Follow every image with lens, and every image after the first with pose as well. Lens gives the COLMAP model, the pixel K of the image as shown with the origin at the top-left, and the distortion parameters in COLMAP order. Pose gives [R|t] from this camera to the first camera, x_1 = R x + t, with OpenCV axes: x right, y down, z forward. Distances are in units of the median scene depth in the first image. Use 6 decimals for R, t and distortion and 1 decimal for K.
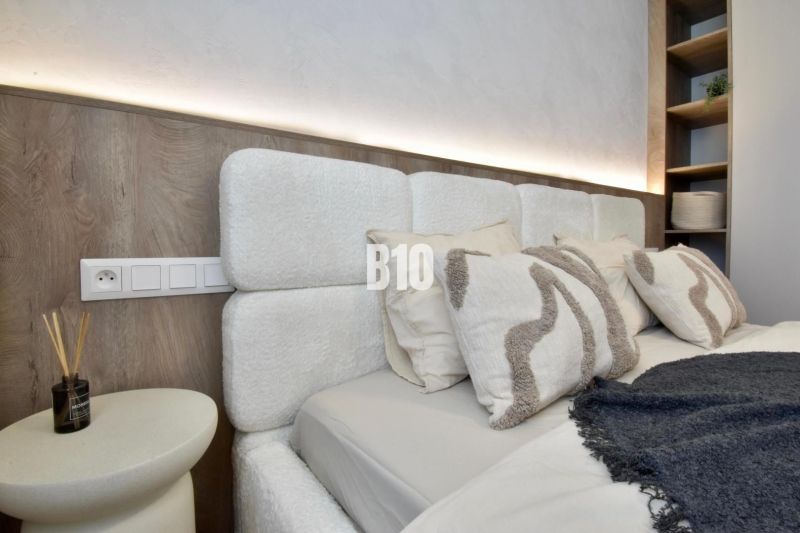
lens RADIAL K [[364.2, 0, 381.5], [0, 364.2, 260.9], [0, 0, 1]] dist [0.000058, -0.020114]
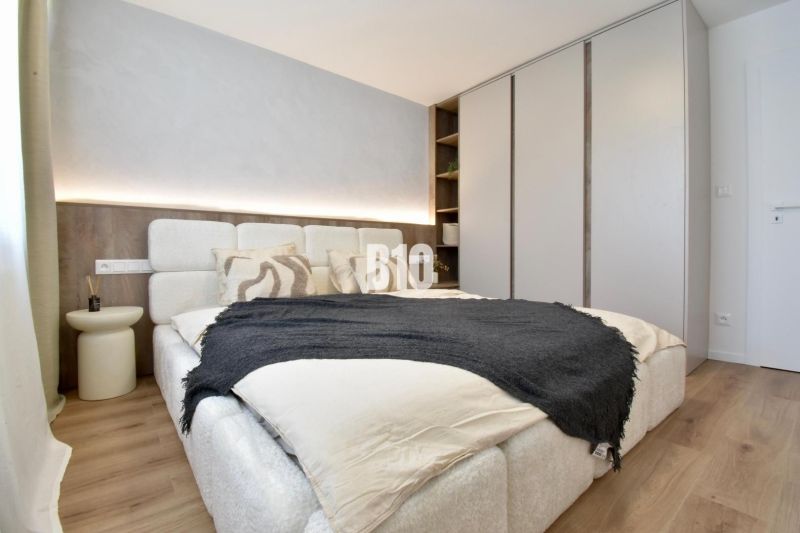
lens RADIAL K [[360.5, 0, 399.8], [0, 360.5, 260.9], [0, 0, 1]] dist [0.000455, -0.019550]
pose [[0.995803, -0.003866, 0.091441, 1.198891], [0.006021, 0.999710, -0.023302, 0.075991], [-0.091325, 0.023755, 0.995538, -1.861786]]
